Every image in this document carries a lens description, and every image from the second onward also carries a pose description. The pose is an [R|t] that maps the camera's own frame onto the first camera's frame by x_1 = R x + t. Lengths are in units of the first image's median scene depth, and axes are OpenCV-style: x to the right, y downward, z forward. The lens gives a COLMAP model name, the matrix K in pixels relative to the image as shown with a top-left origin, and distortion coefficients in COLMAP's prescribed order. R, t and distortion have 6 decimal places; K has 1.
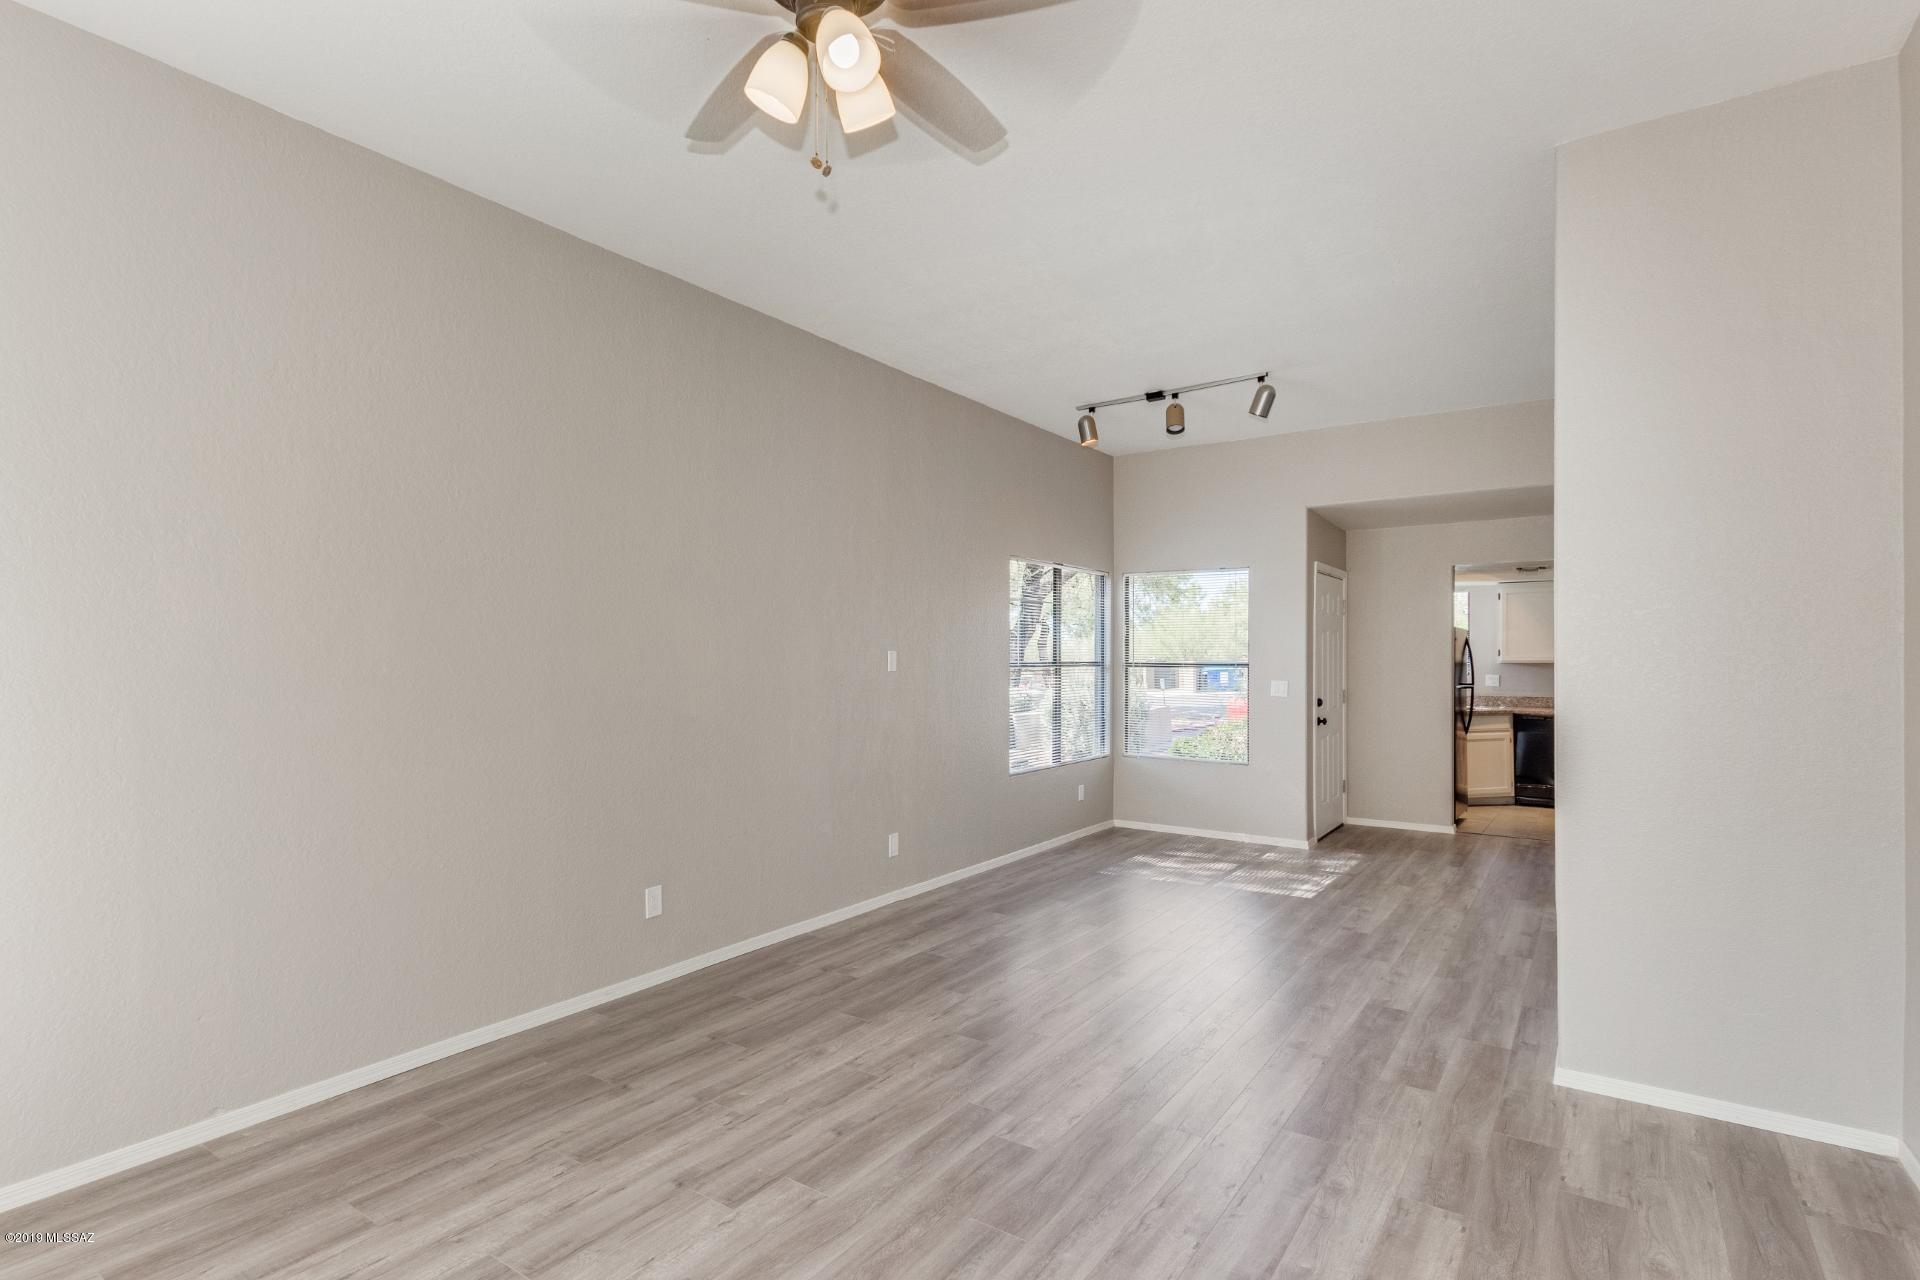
lens RADIAL K [[908.5, 0, 958.9], [0, 908.5, 646.5], [0, 0, 1]] dist [0.005845, 0.000318]
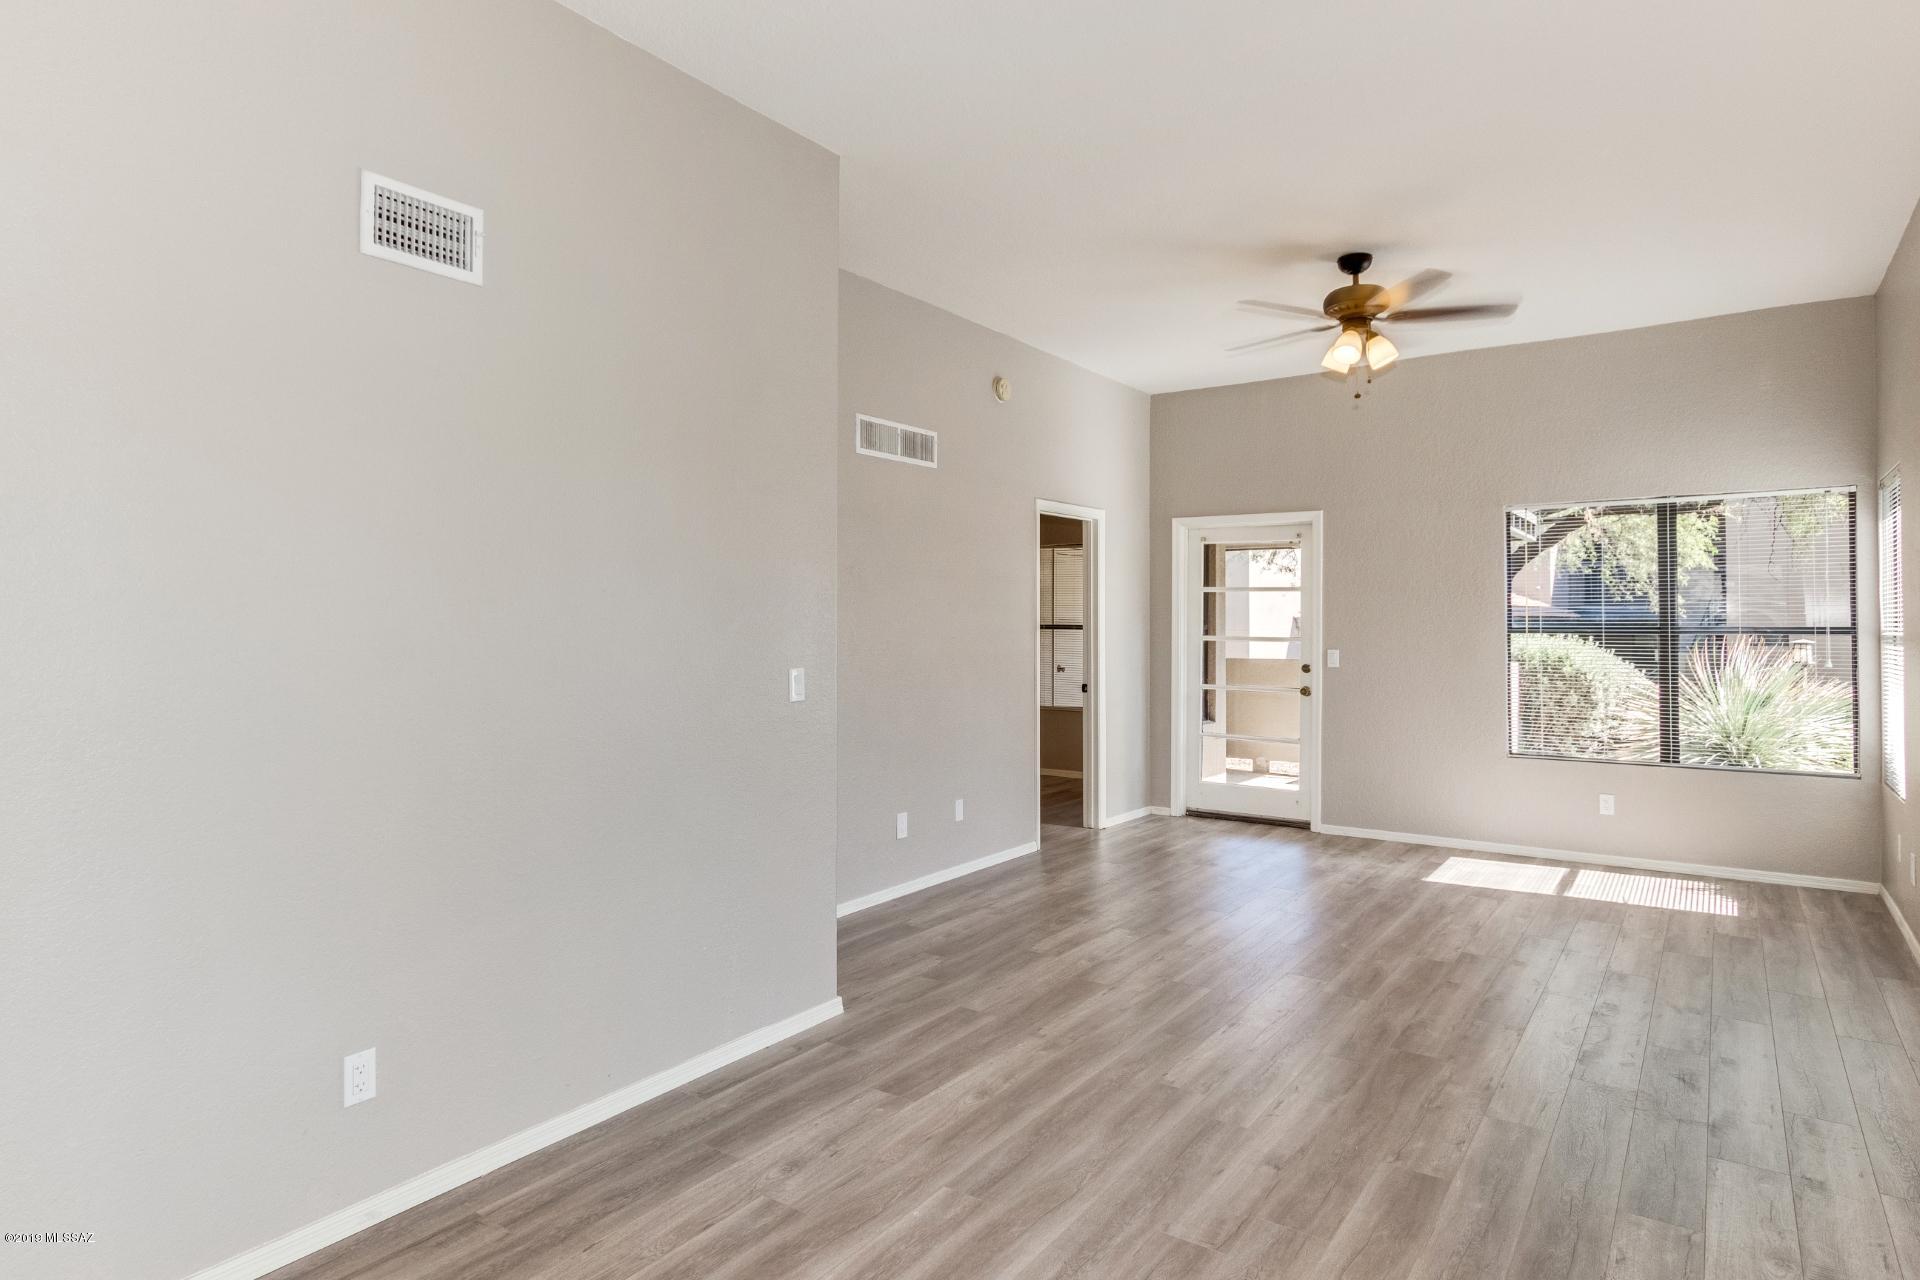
lens RADIAL K [[1044.0, 0, 961.4], [0, 1044.0, 633.3], [0, 0, 1]] dist [0.001448, 0.000600]
pose [[-0.999930, 0.003339, 0.011335, 0.463354], [0.003276, 0.999979, -0.005525, 0.030751], [-0.011353, -0.005487, -0.999920, 2.107230]]
